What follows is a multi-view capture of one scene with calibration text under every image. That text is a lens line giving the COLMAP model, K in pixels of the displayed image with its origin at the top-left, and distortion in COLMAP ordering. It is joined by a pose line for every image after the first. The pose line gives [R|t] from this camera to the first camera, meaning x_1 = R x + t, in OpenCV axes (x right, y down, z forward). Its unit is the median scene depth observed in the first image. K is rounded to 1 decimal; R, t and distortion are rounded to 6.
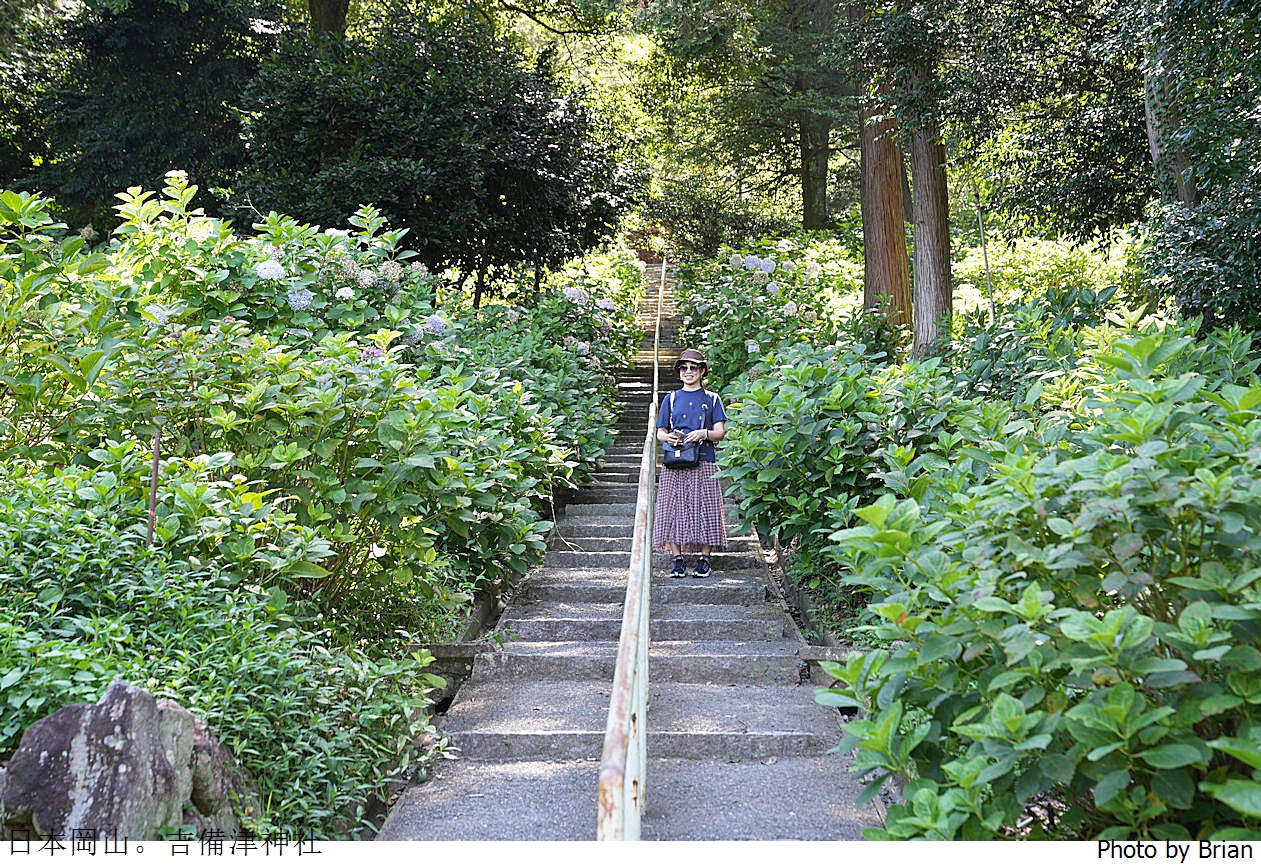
lens RADIAL K [[2085.5, 0, 630.5], [0, 2085.5, 433.0], [0, 0, 1]] dist [0.012936, 0.027436]
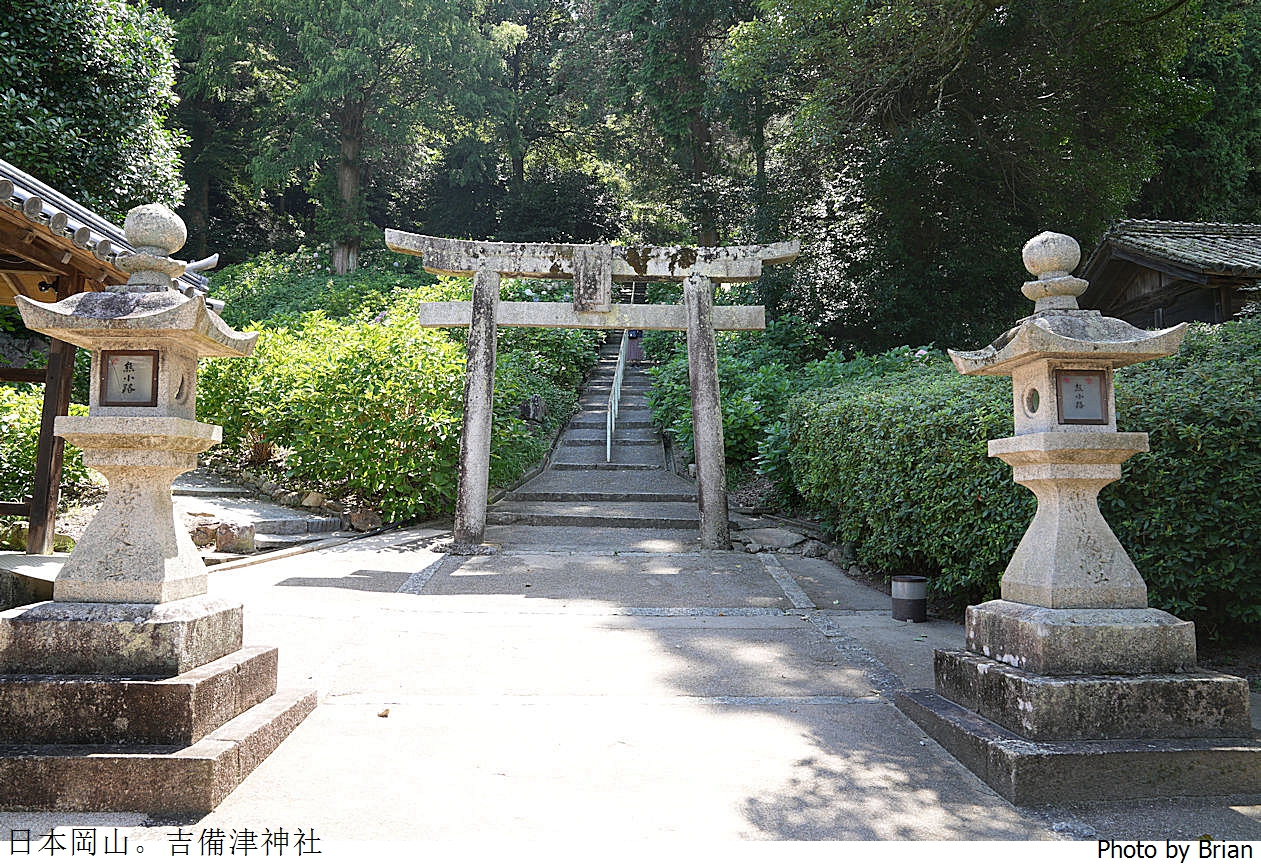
lens RADIAL K [[884.9, 0, 625.8], [0, 884.9, 414.5], [0, 0, 1]] dist [-0.137734, 0.066306]
pose [[0.999991, 0.002728, -0.003350, 0.021844], [-0.002239, 0.990382, 0.138341, -0.093289], [0.003695, -0.138332, 0.990379, -0.802716]]
